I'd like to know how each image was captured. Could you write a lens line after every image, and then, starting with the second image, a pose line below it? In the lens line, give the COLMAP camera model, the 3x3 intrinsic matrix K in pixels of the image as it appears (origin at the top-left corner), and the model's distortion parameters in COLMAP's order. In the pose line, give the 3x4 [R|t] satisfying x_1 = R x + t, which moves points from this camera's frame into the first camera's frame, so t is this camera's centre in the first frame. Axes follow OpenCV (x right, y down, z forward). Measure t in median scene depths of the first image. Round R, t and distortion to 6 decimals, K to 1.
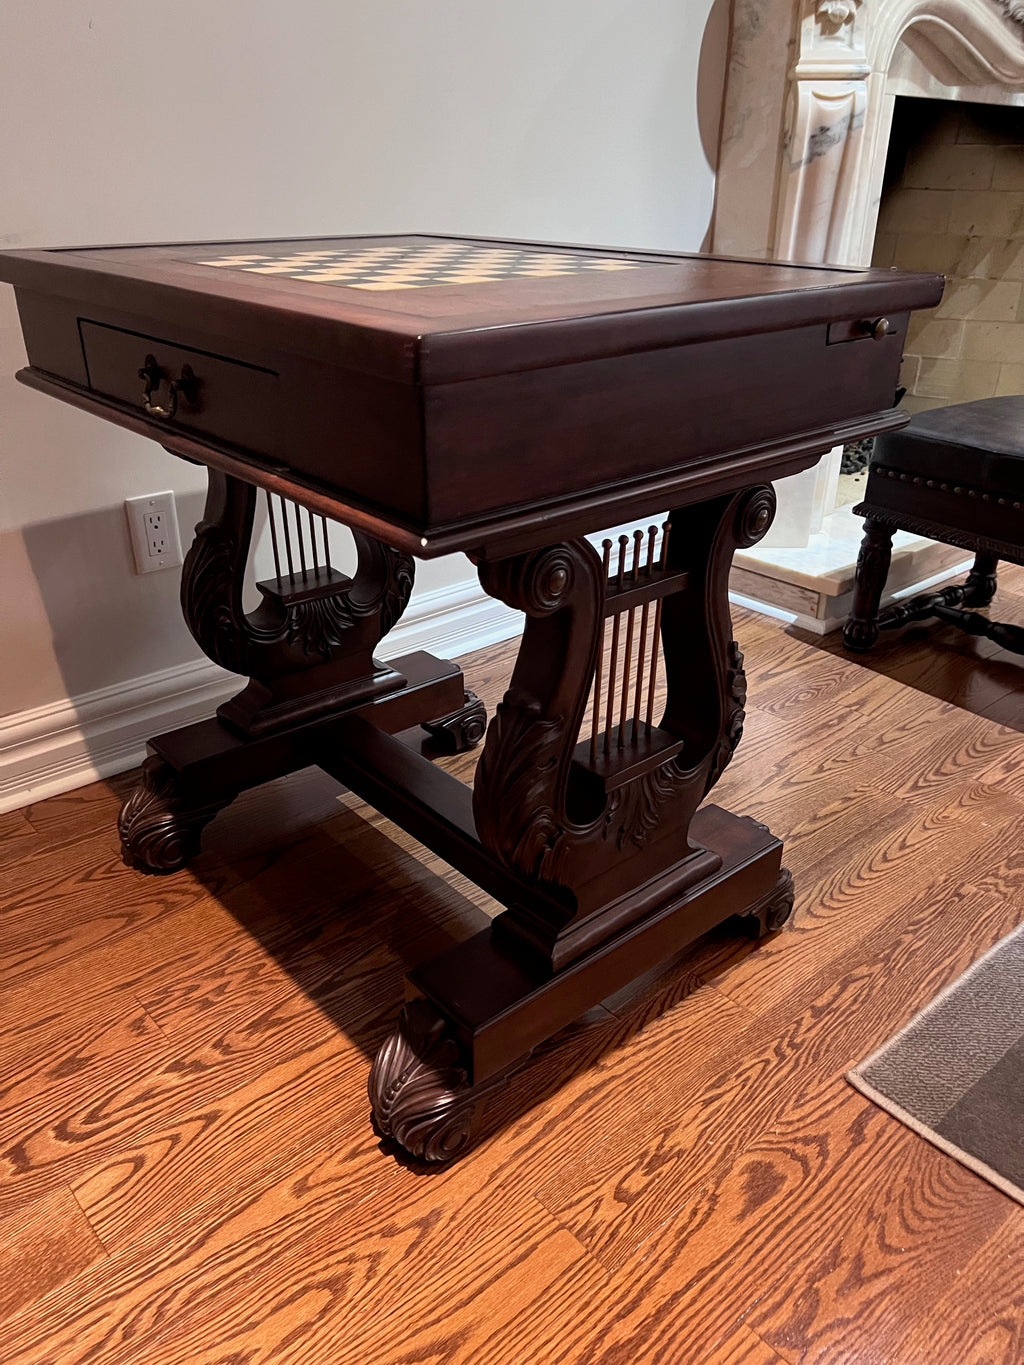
lens RADIAL K [[1032.3, 0, 504.7], [0, 1032.3, 692.2], [0, 0, 1]] dist [0.021205, -0.027694]
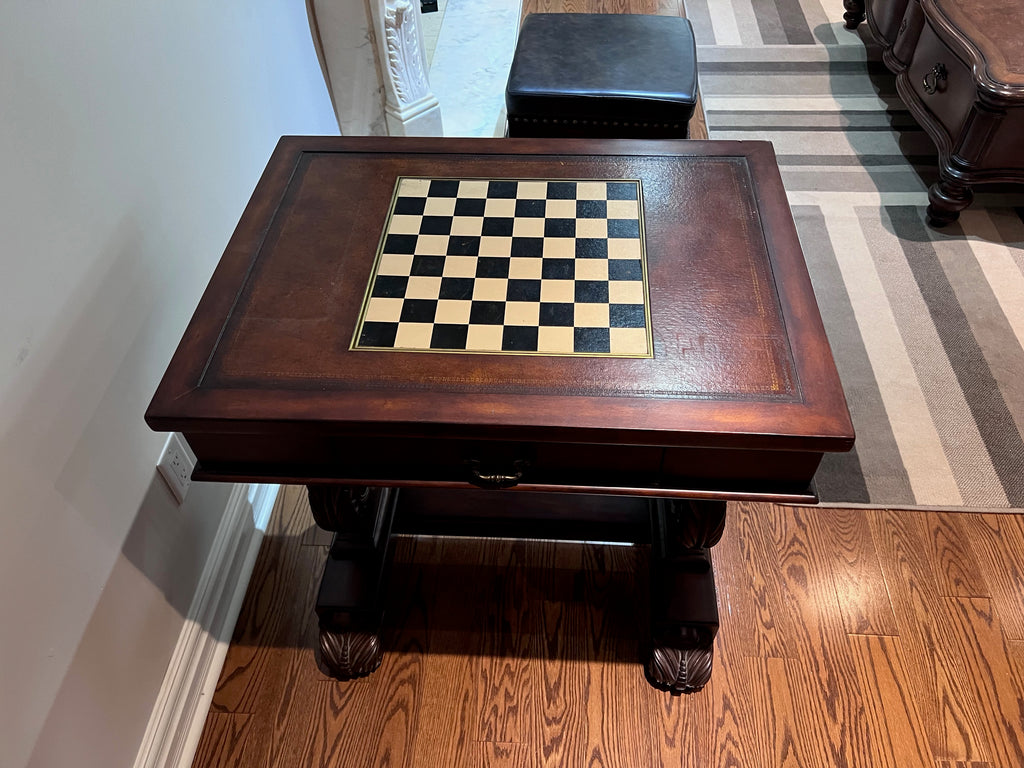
lens RADIAL K [[774.4, 0, 518.5], [0, 774.4, 382.5], [0, 0, 1]] dist [0.021205, -0.027694]
pose [[0.693970, -0.552498, 0.461683, -0.629782], [0.352323, 0.819789, 0.451458, -0.729559], [-0.627913, -0.150636, 0.763567, 0.186632]]
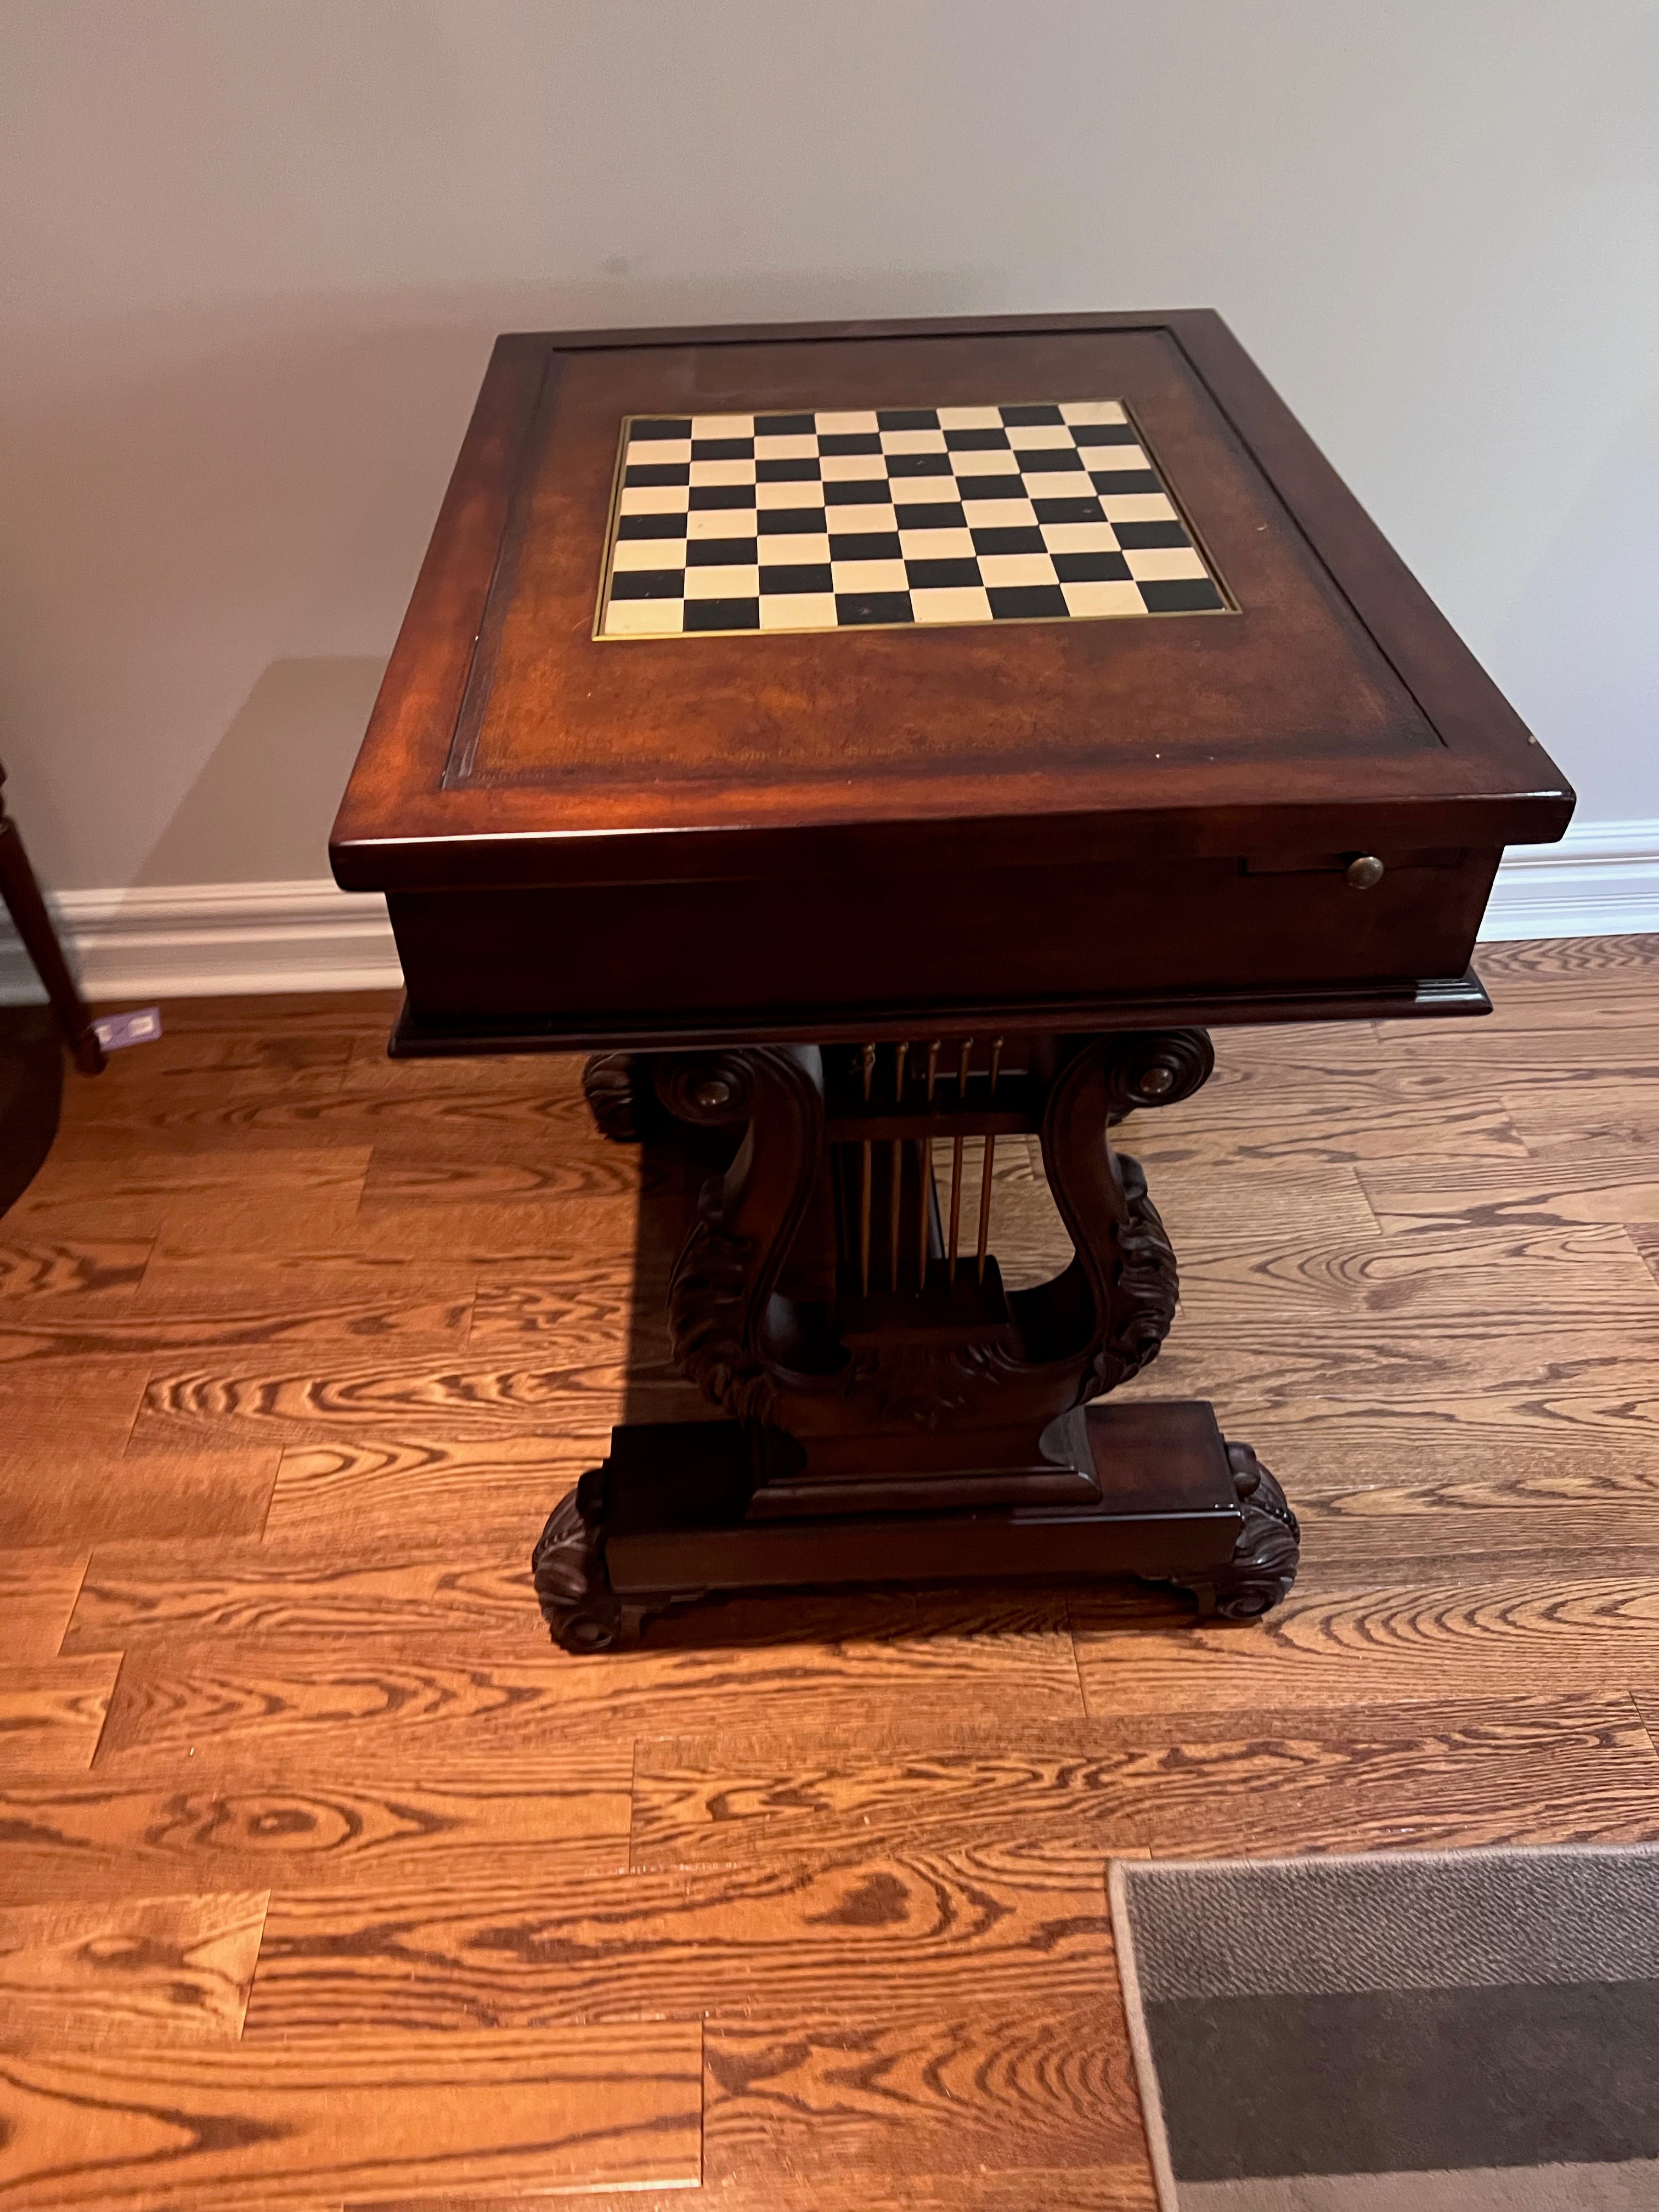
lens RADIAL K [[1672.8, 0, 809.4], [0, 1672.8, 1115.3], [0, 0, 1]] dist [0.021205, -0.027694]
pose [[0.781385, 0.390932, -0.486425, 0.538772], [-0.260175, 0.912570, 0.315476, -0.380413], [0.567226, -0.119953, 0.814780, 0.061104]]
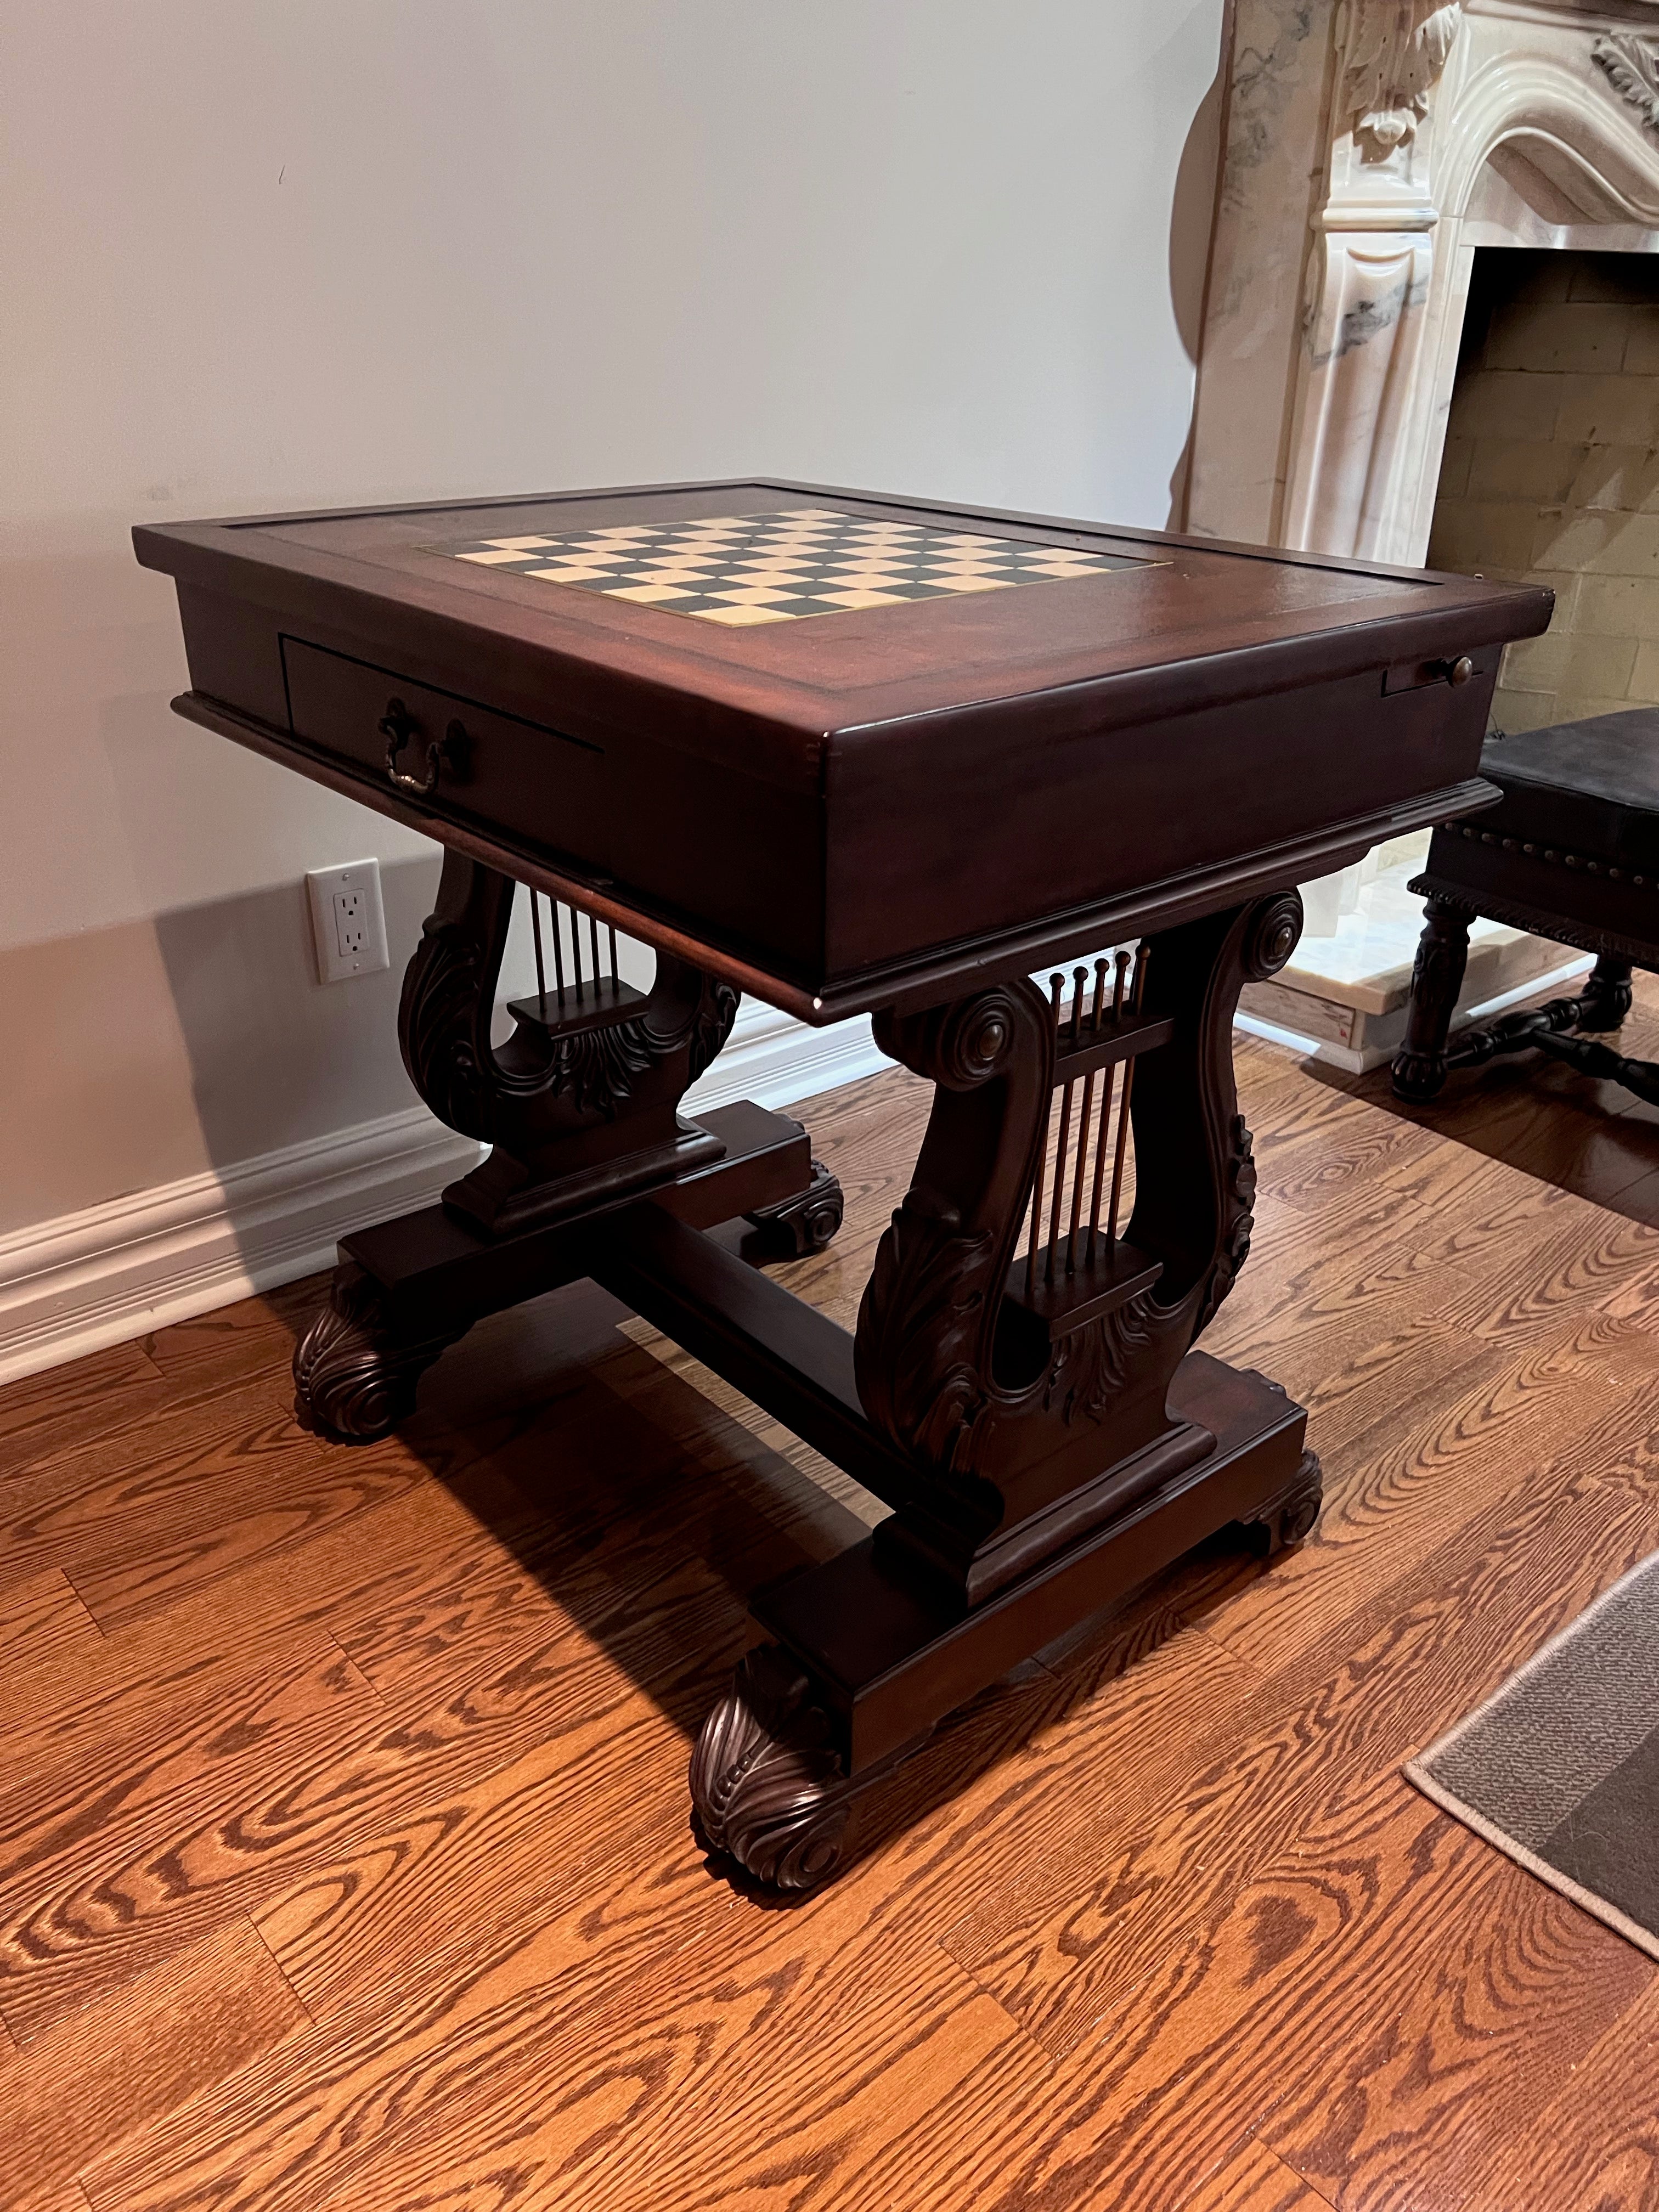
lens RADIAL K [[1672.8, 0, 808.8], [0, 1672.8, 1091.7], [0, 0, 1]] dist [0.021205, -0.027694]
pose [[0.999874, 0.010574, -0.011809, -0.045280], [-0.010821, 0.999720, -0.021037, -0.039060], [0.011583, 0.021163, 0.999709, -0.093596]]
